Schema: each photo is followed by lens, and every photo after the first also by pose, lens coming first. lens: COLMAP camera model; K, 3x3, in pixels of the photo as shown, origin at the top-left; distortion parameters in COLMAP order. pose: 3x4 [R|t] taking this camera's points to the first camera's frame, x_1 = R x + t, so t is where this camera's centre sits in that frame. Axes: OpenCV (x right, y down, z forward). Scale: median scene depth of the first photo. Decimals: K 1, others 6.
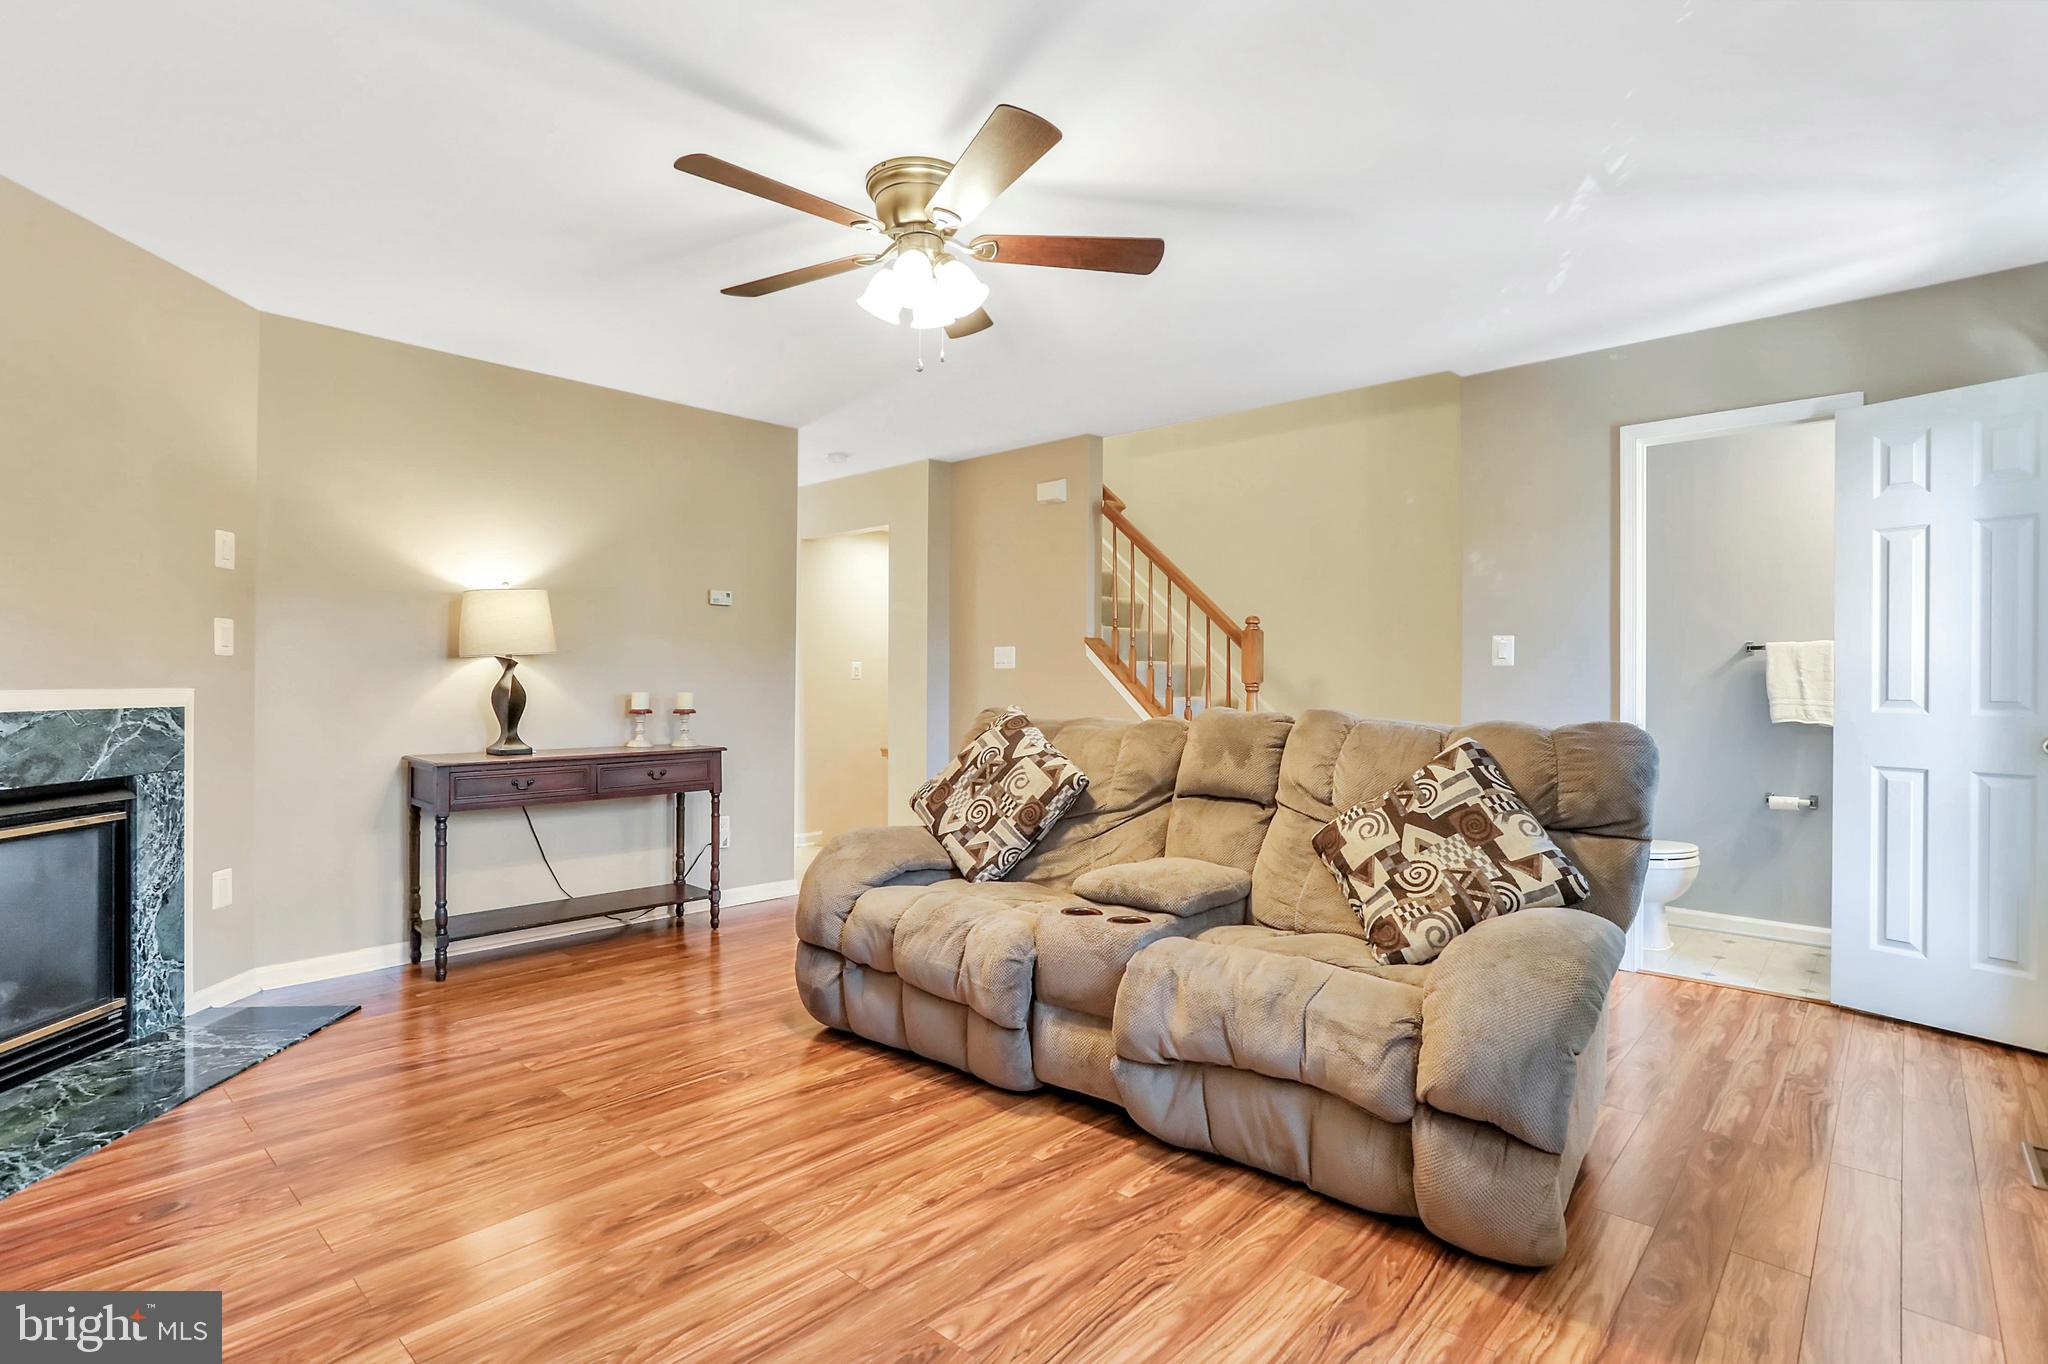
lens RADIAL K [[1004.6, 0, 1027.8], [0, 1004.6, 685.8], [0, 0, 1]] dist [-0.052269, 0.021442]
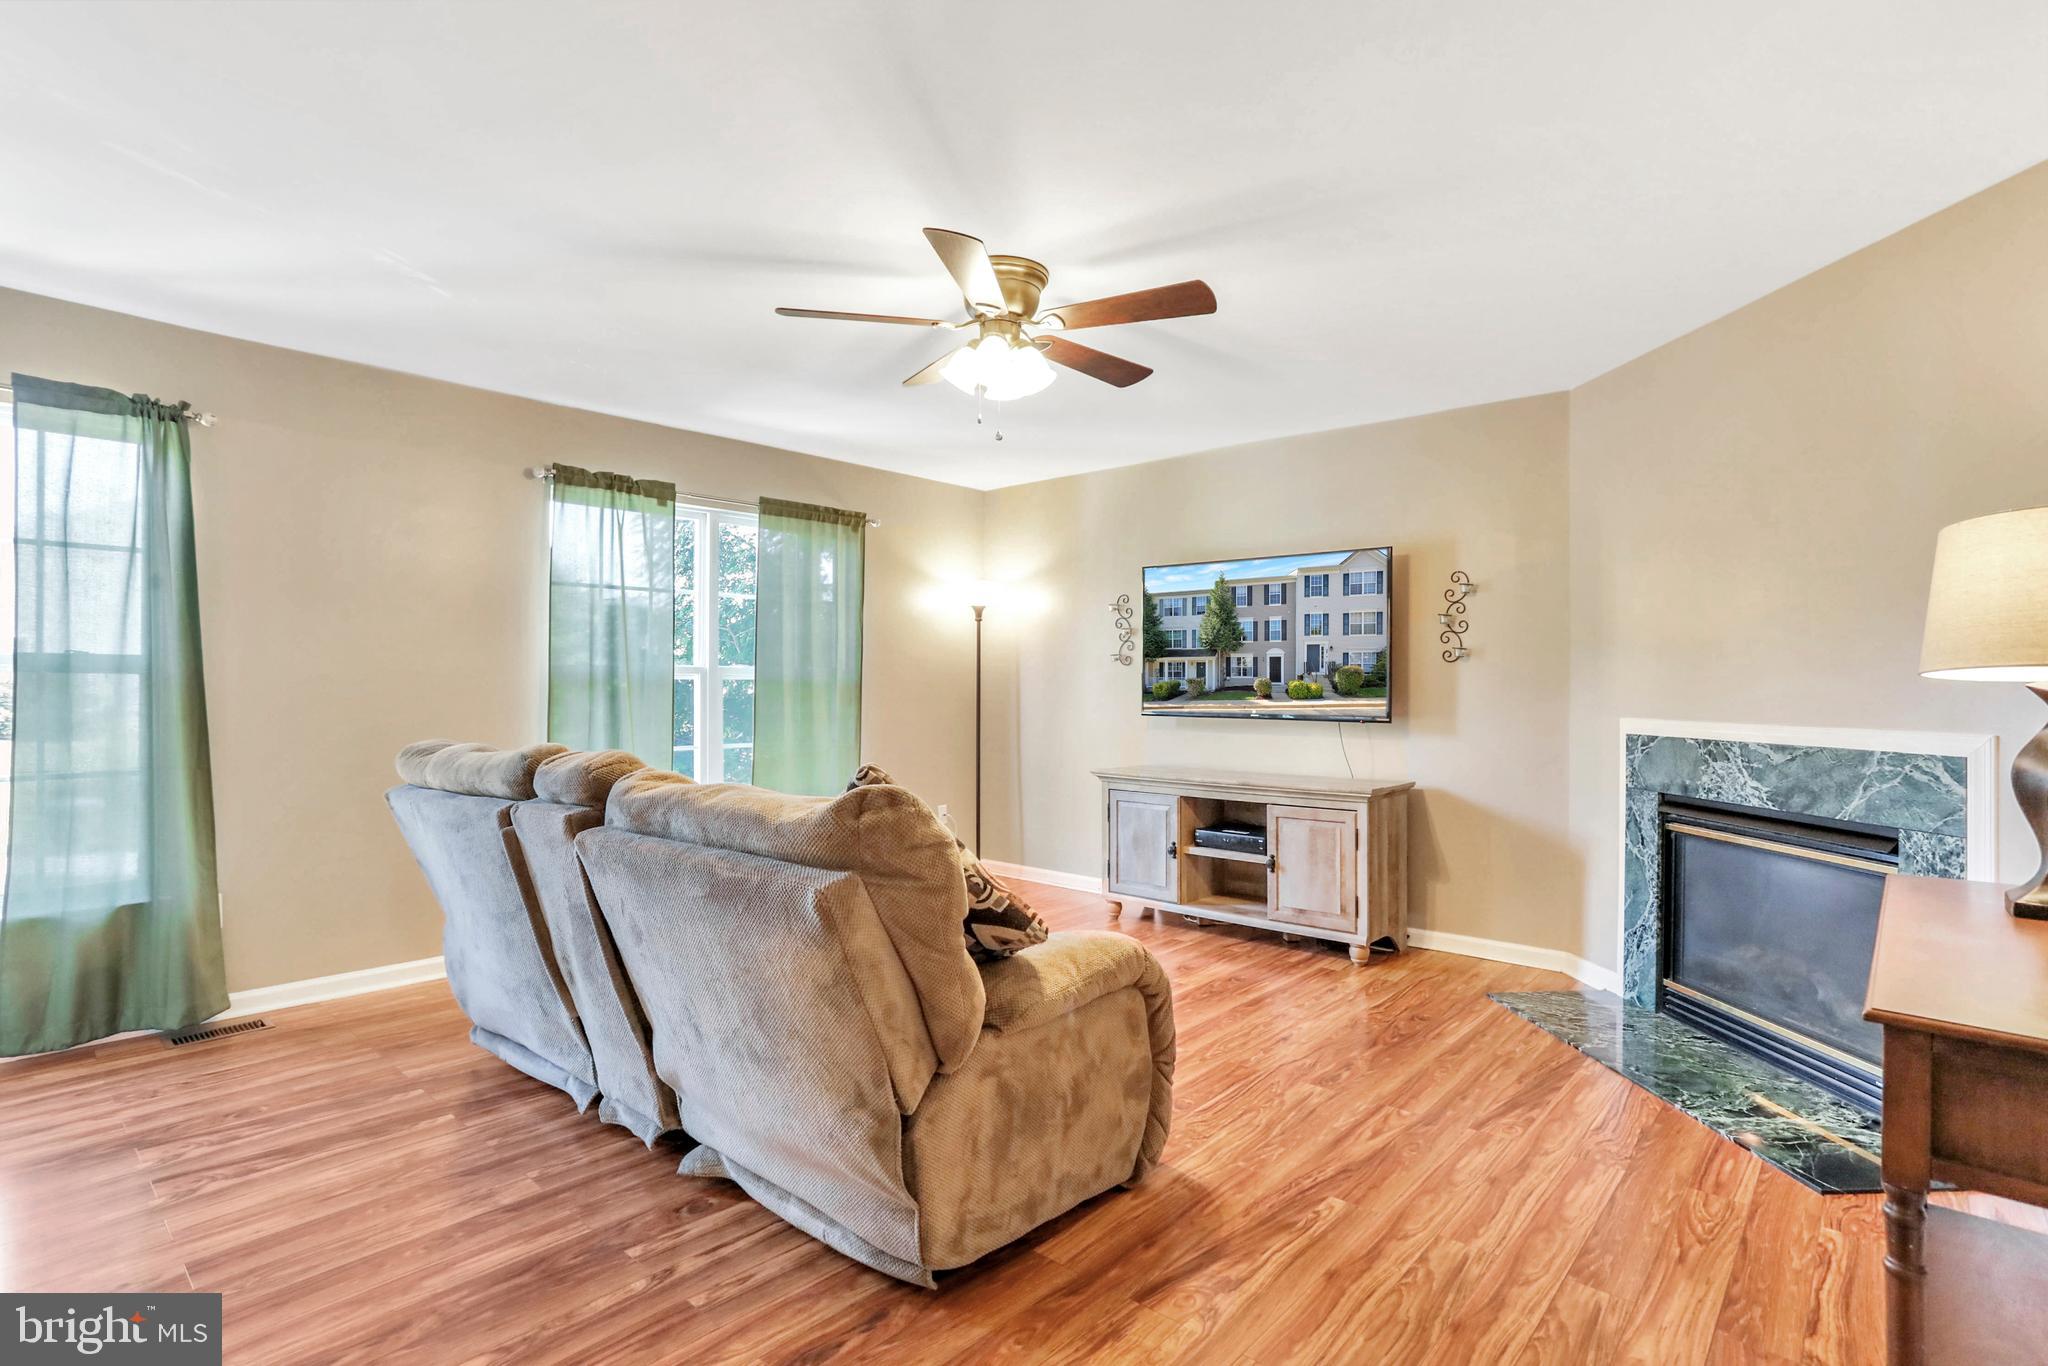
lens RADIAL K [[1004.6, 0, 1042.4], [0, 1004.6, 650.2], [0, 0, 1]] dist [-0.052269, 0.021442]
pose [[-0.999437, -0.008678, -0.032424, -0.108385], [-0.007699, 0.999515, -0.030186, -0.038907], [0.032670, -0.029919, -0.999018, 1.916762]]
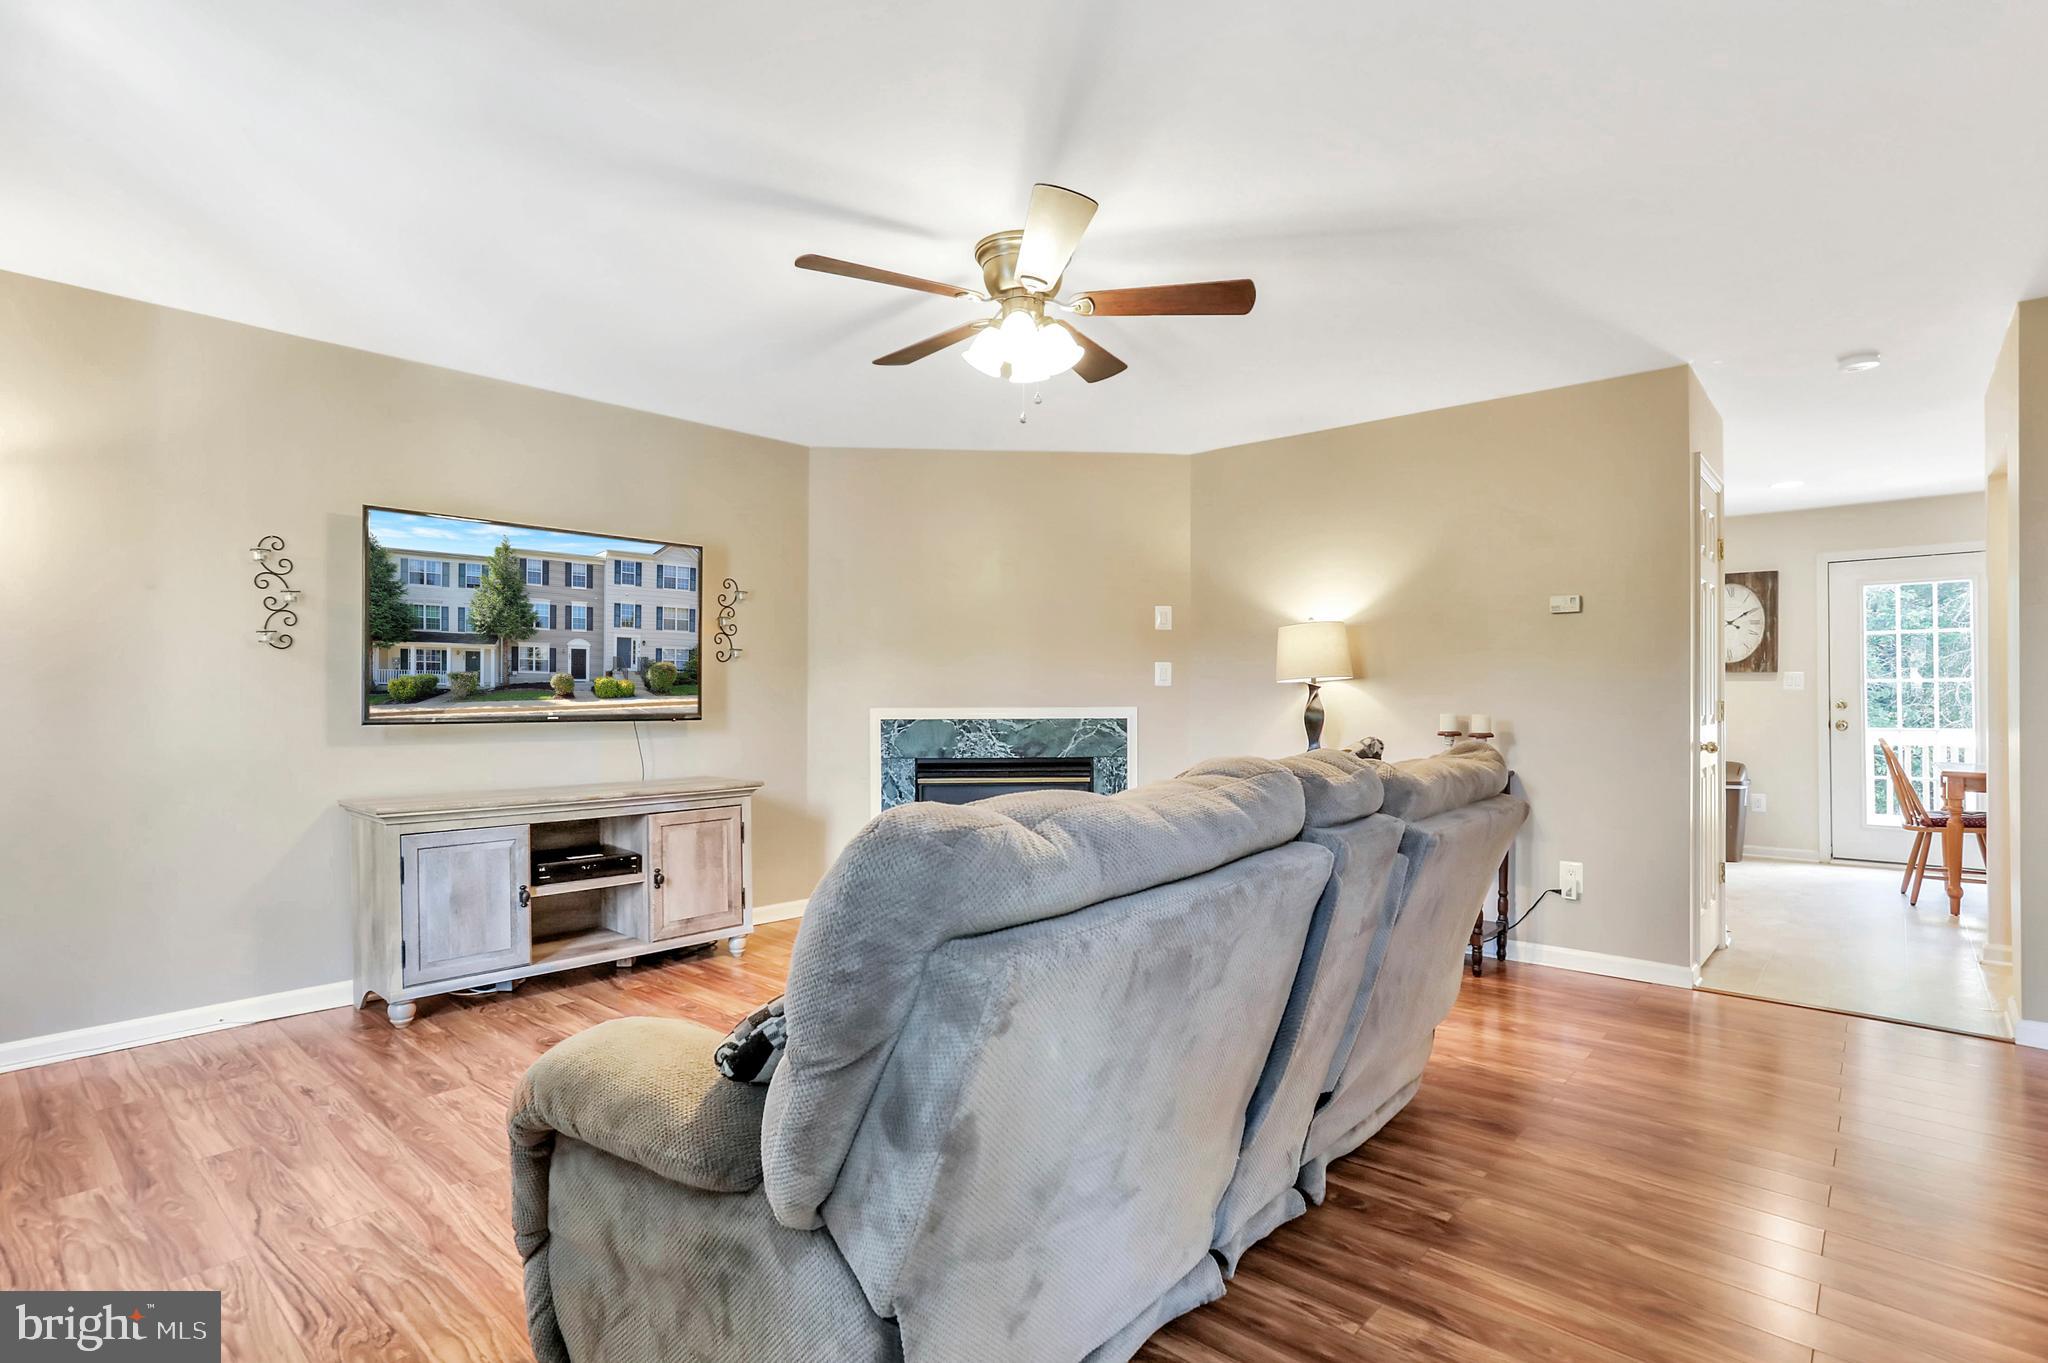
lens RADIAL K [[1004.6, 0, 1026.7], [0, 1004.6, 691.5], [0, 0, 1]] dist [-0.052269, 0.021442]
pose [[0.016499, -0.007671, -0.999834, 0.880222], [-0.001927, 0.999968, -0.007704, -0.010943], [0.999862, 0.002054, 0.016484, 0.874197]]
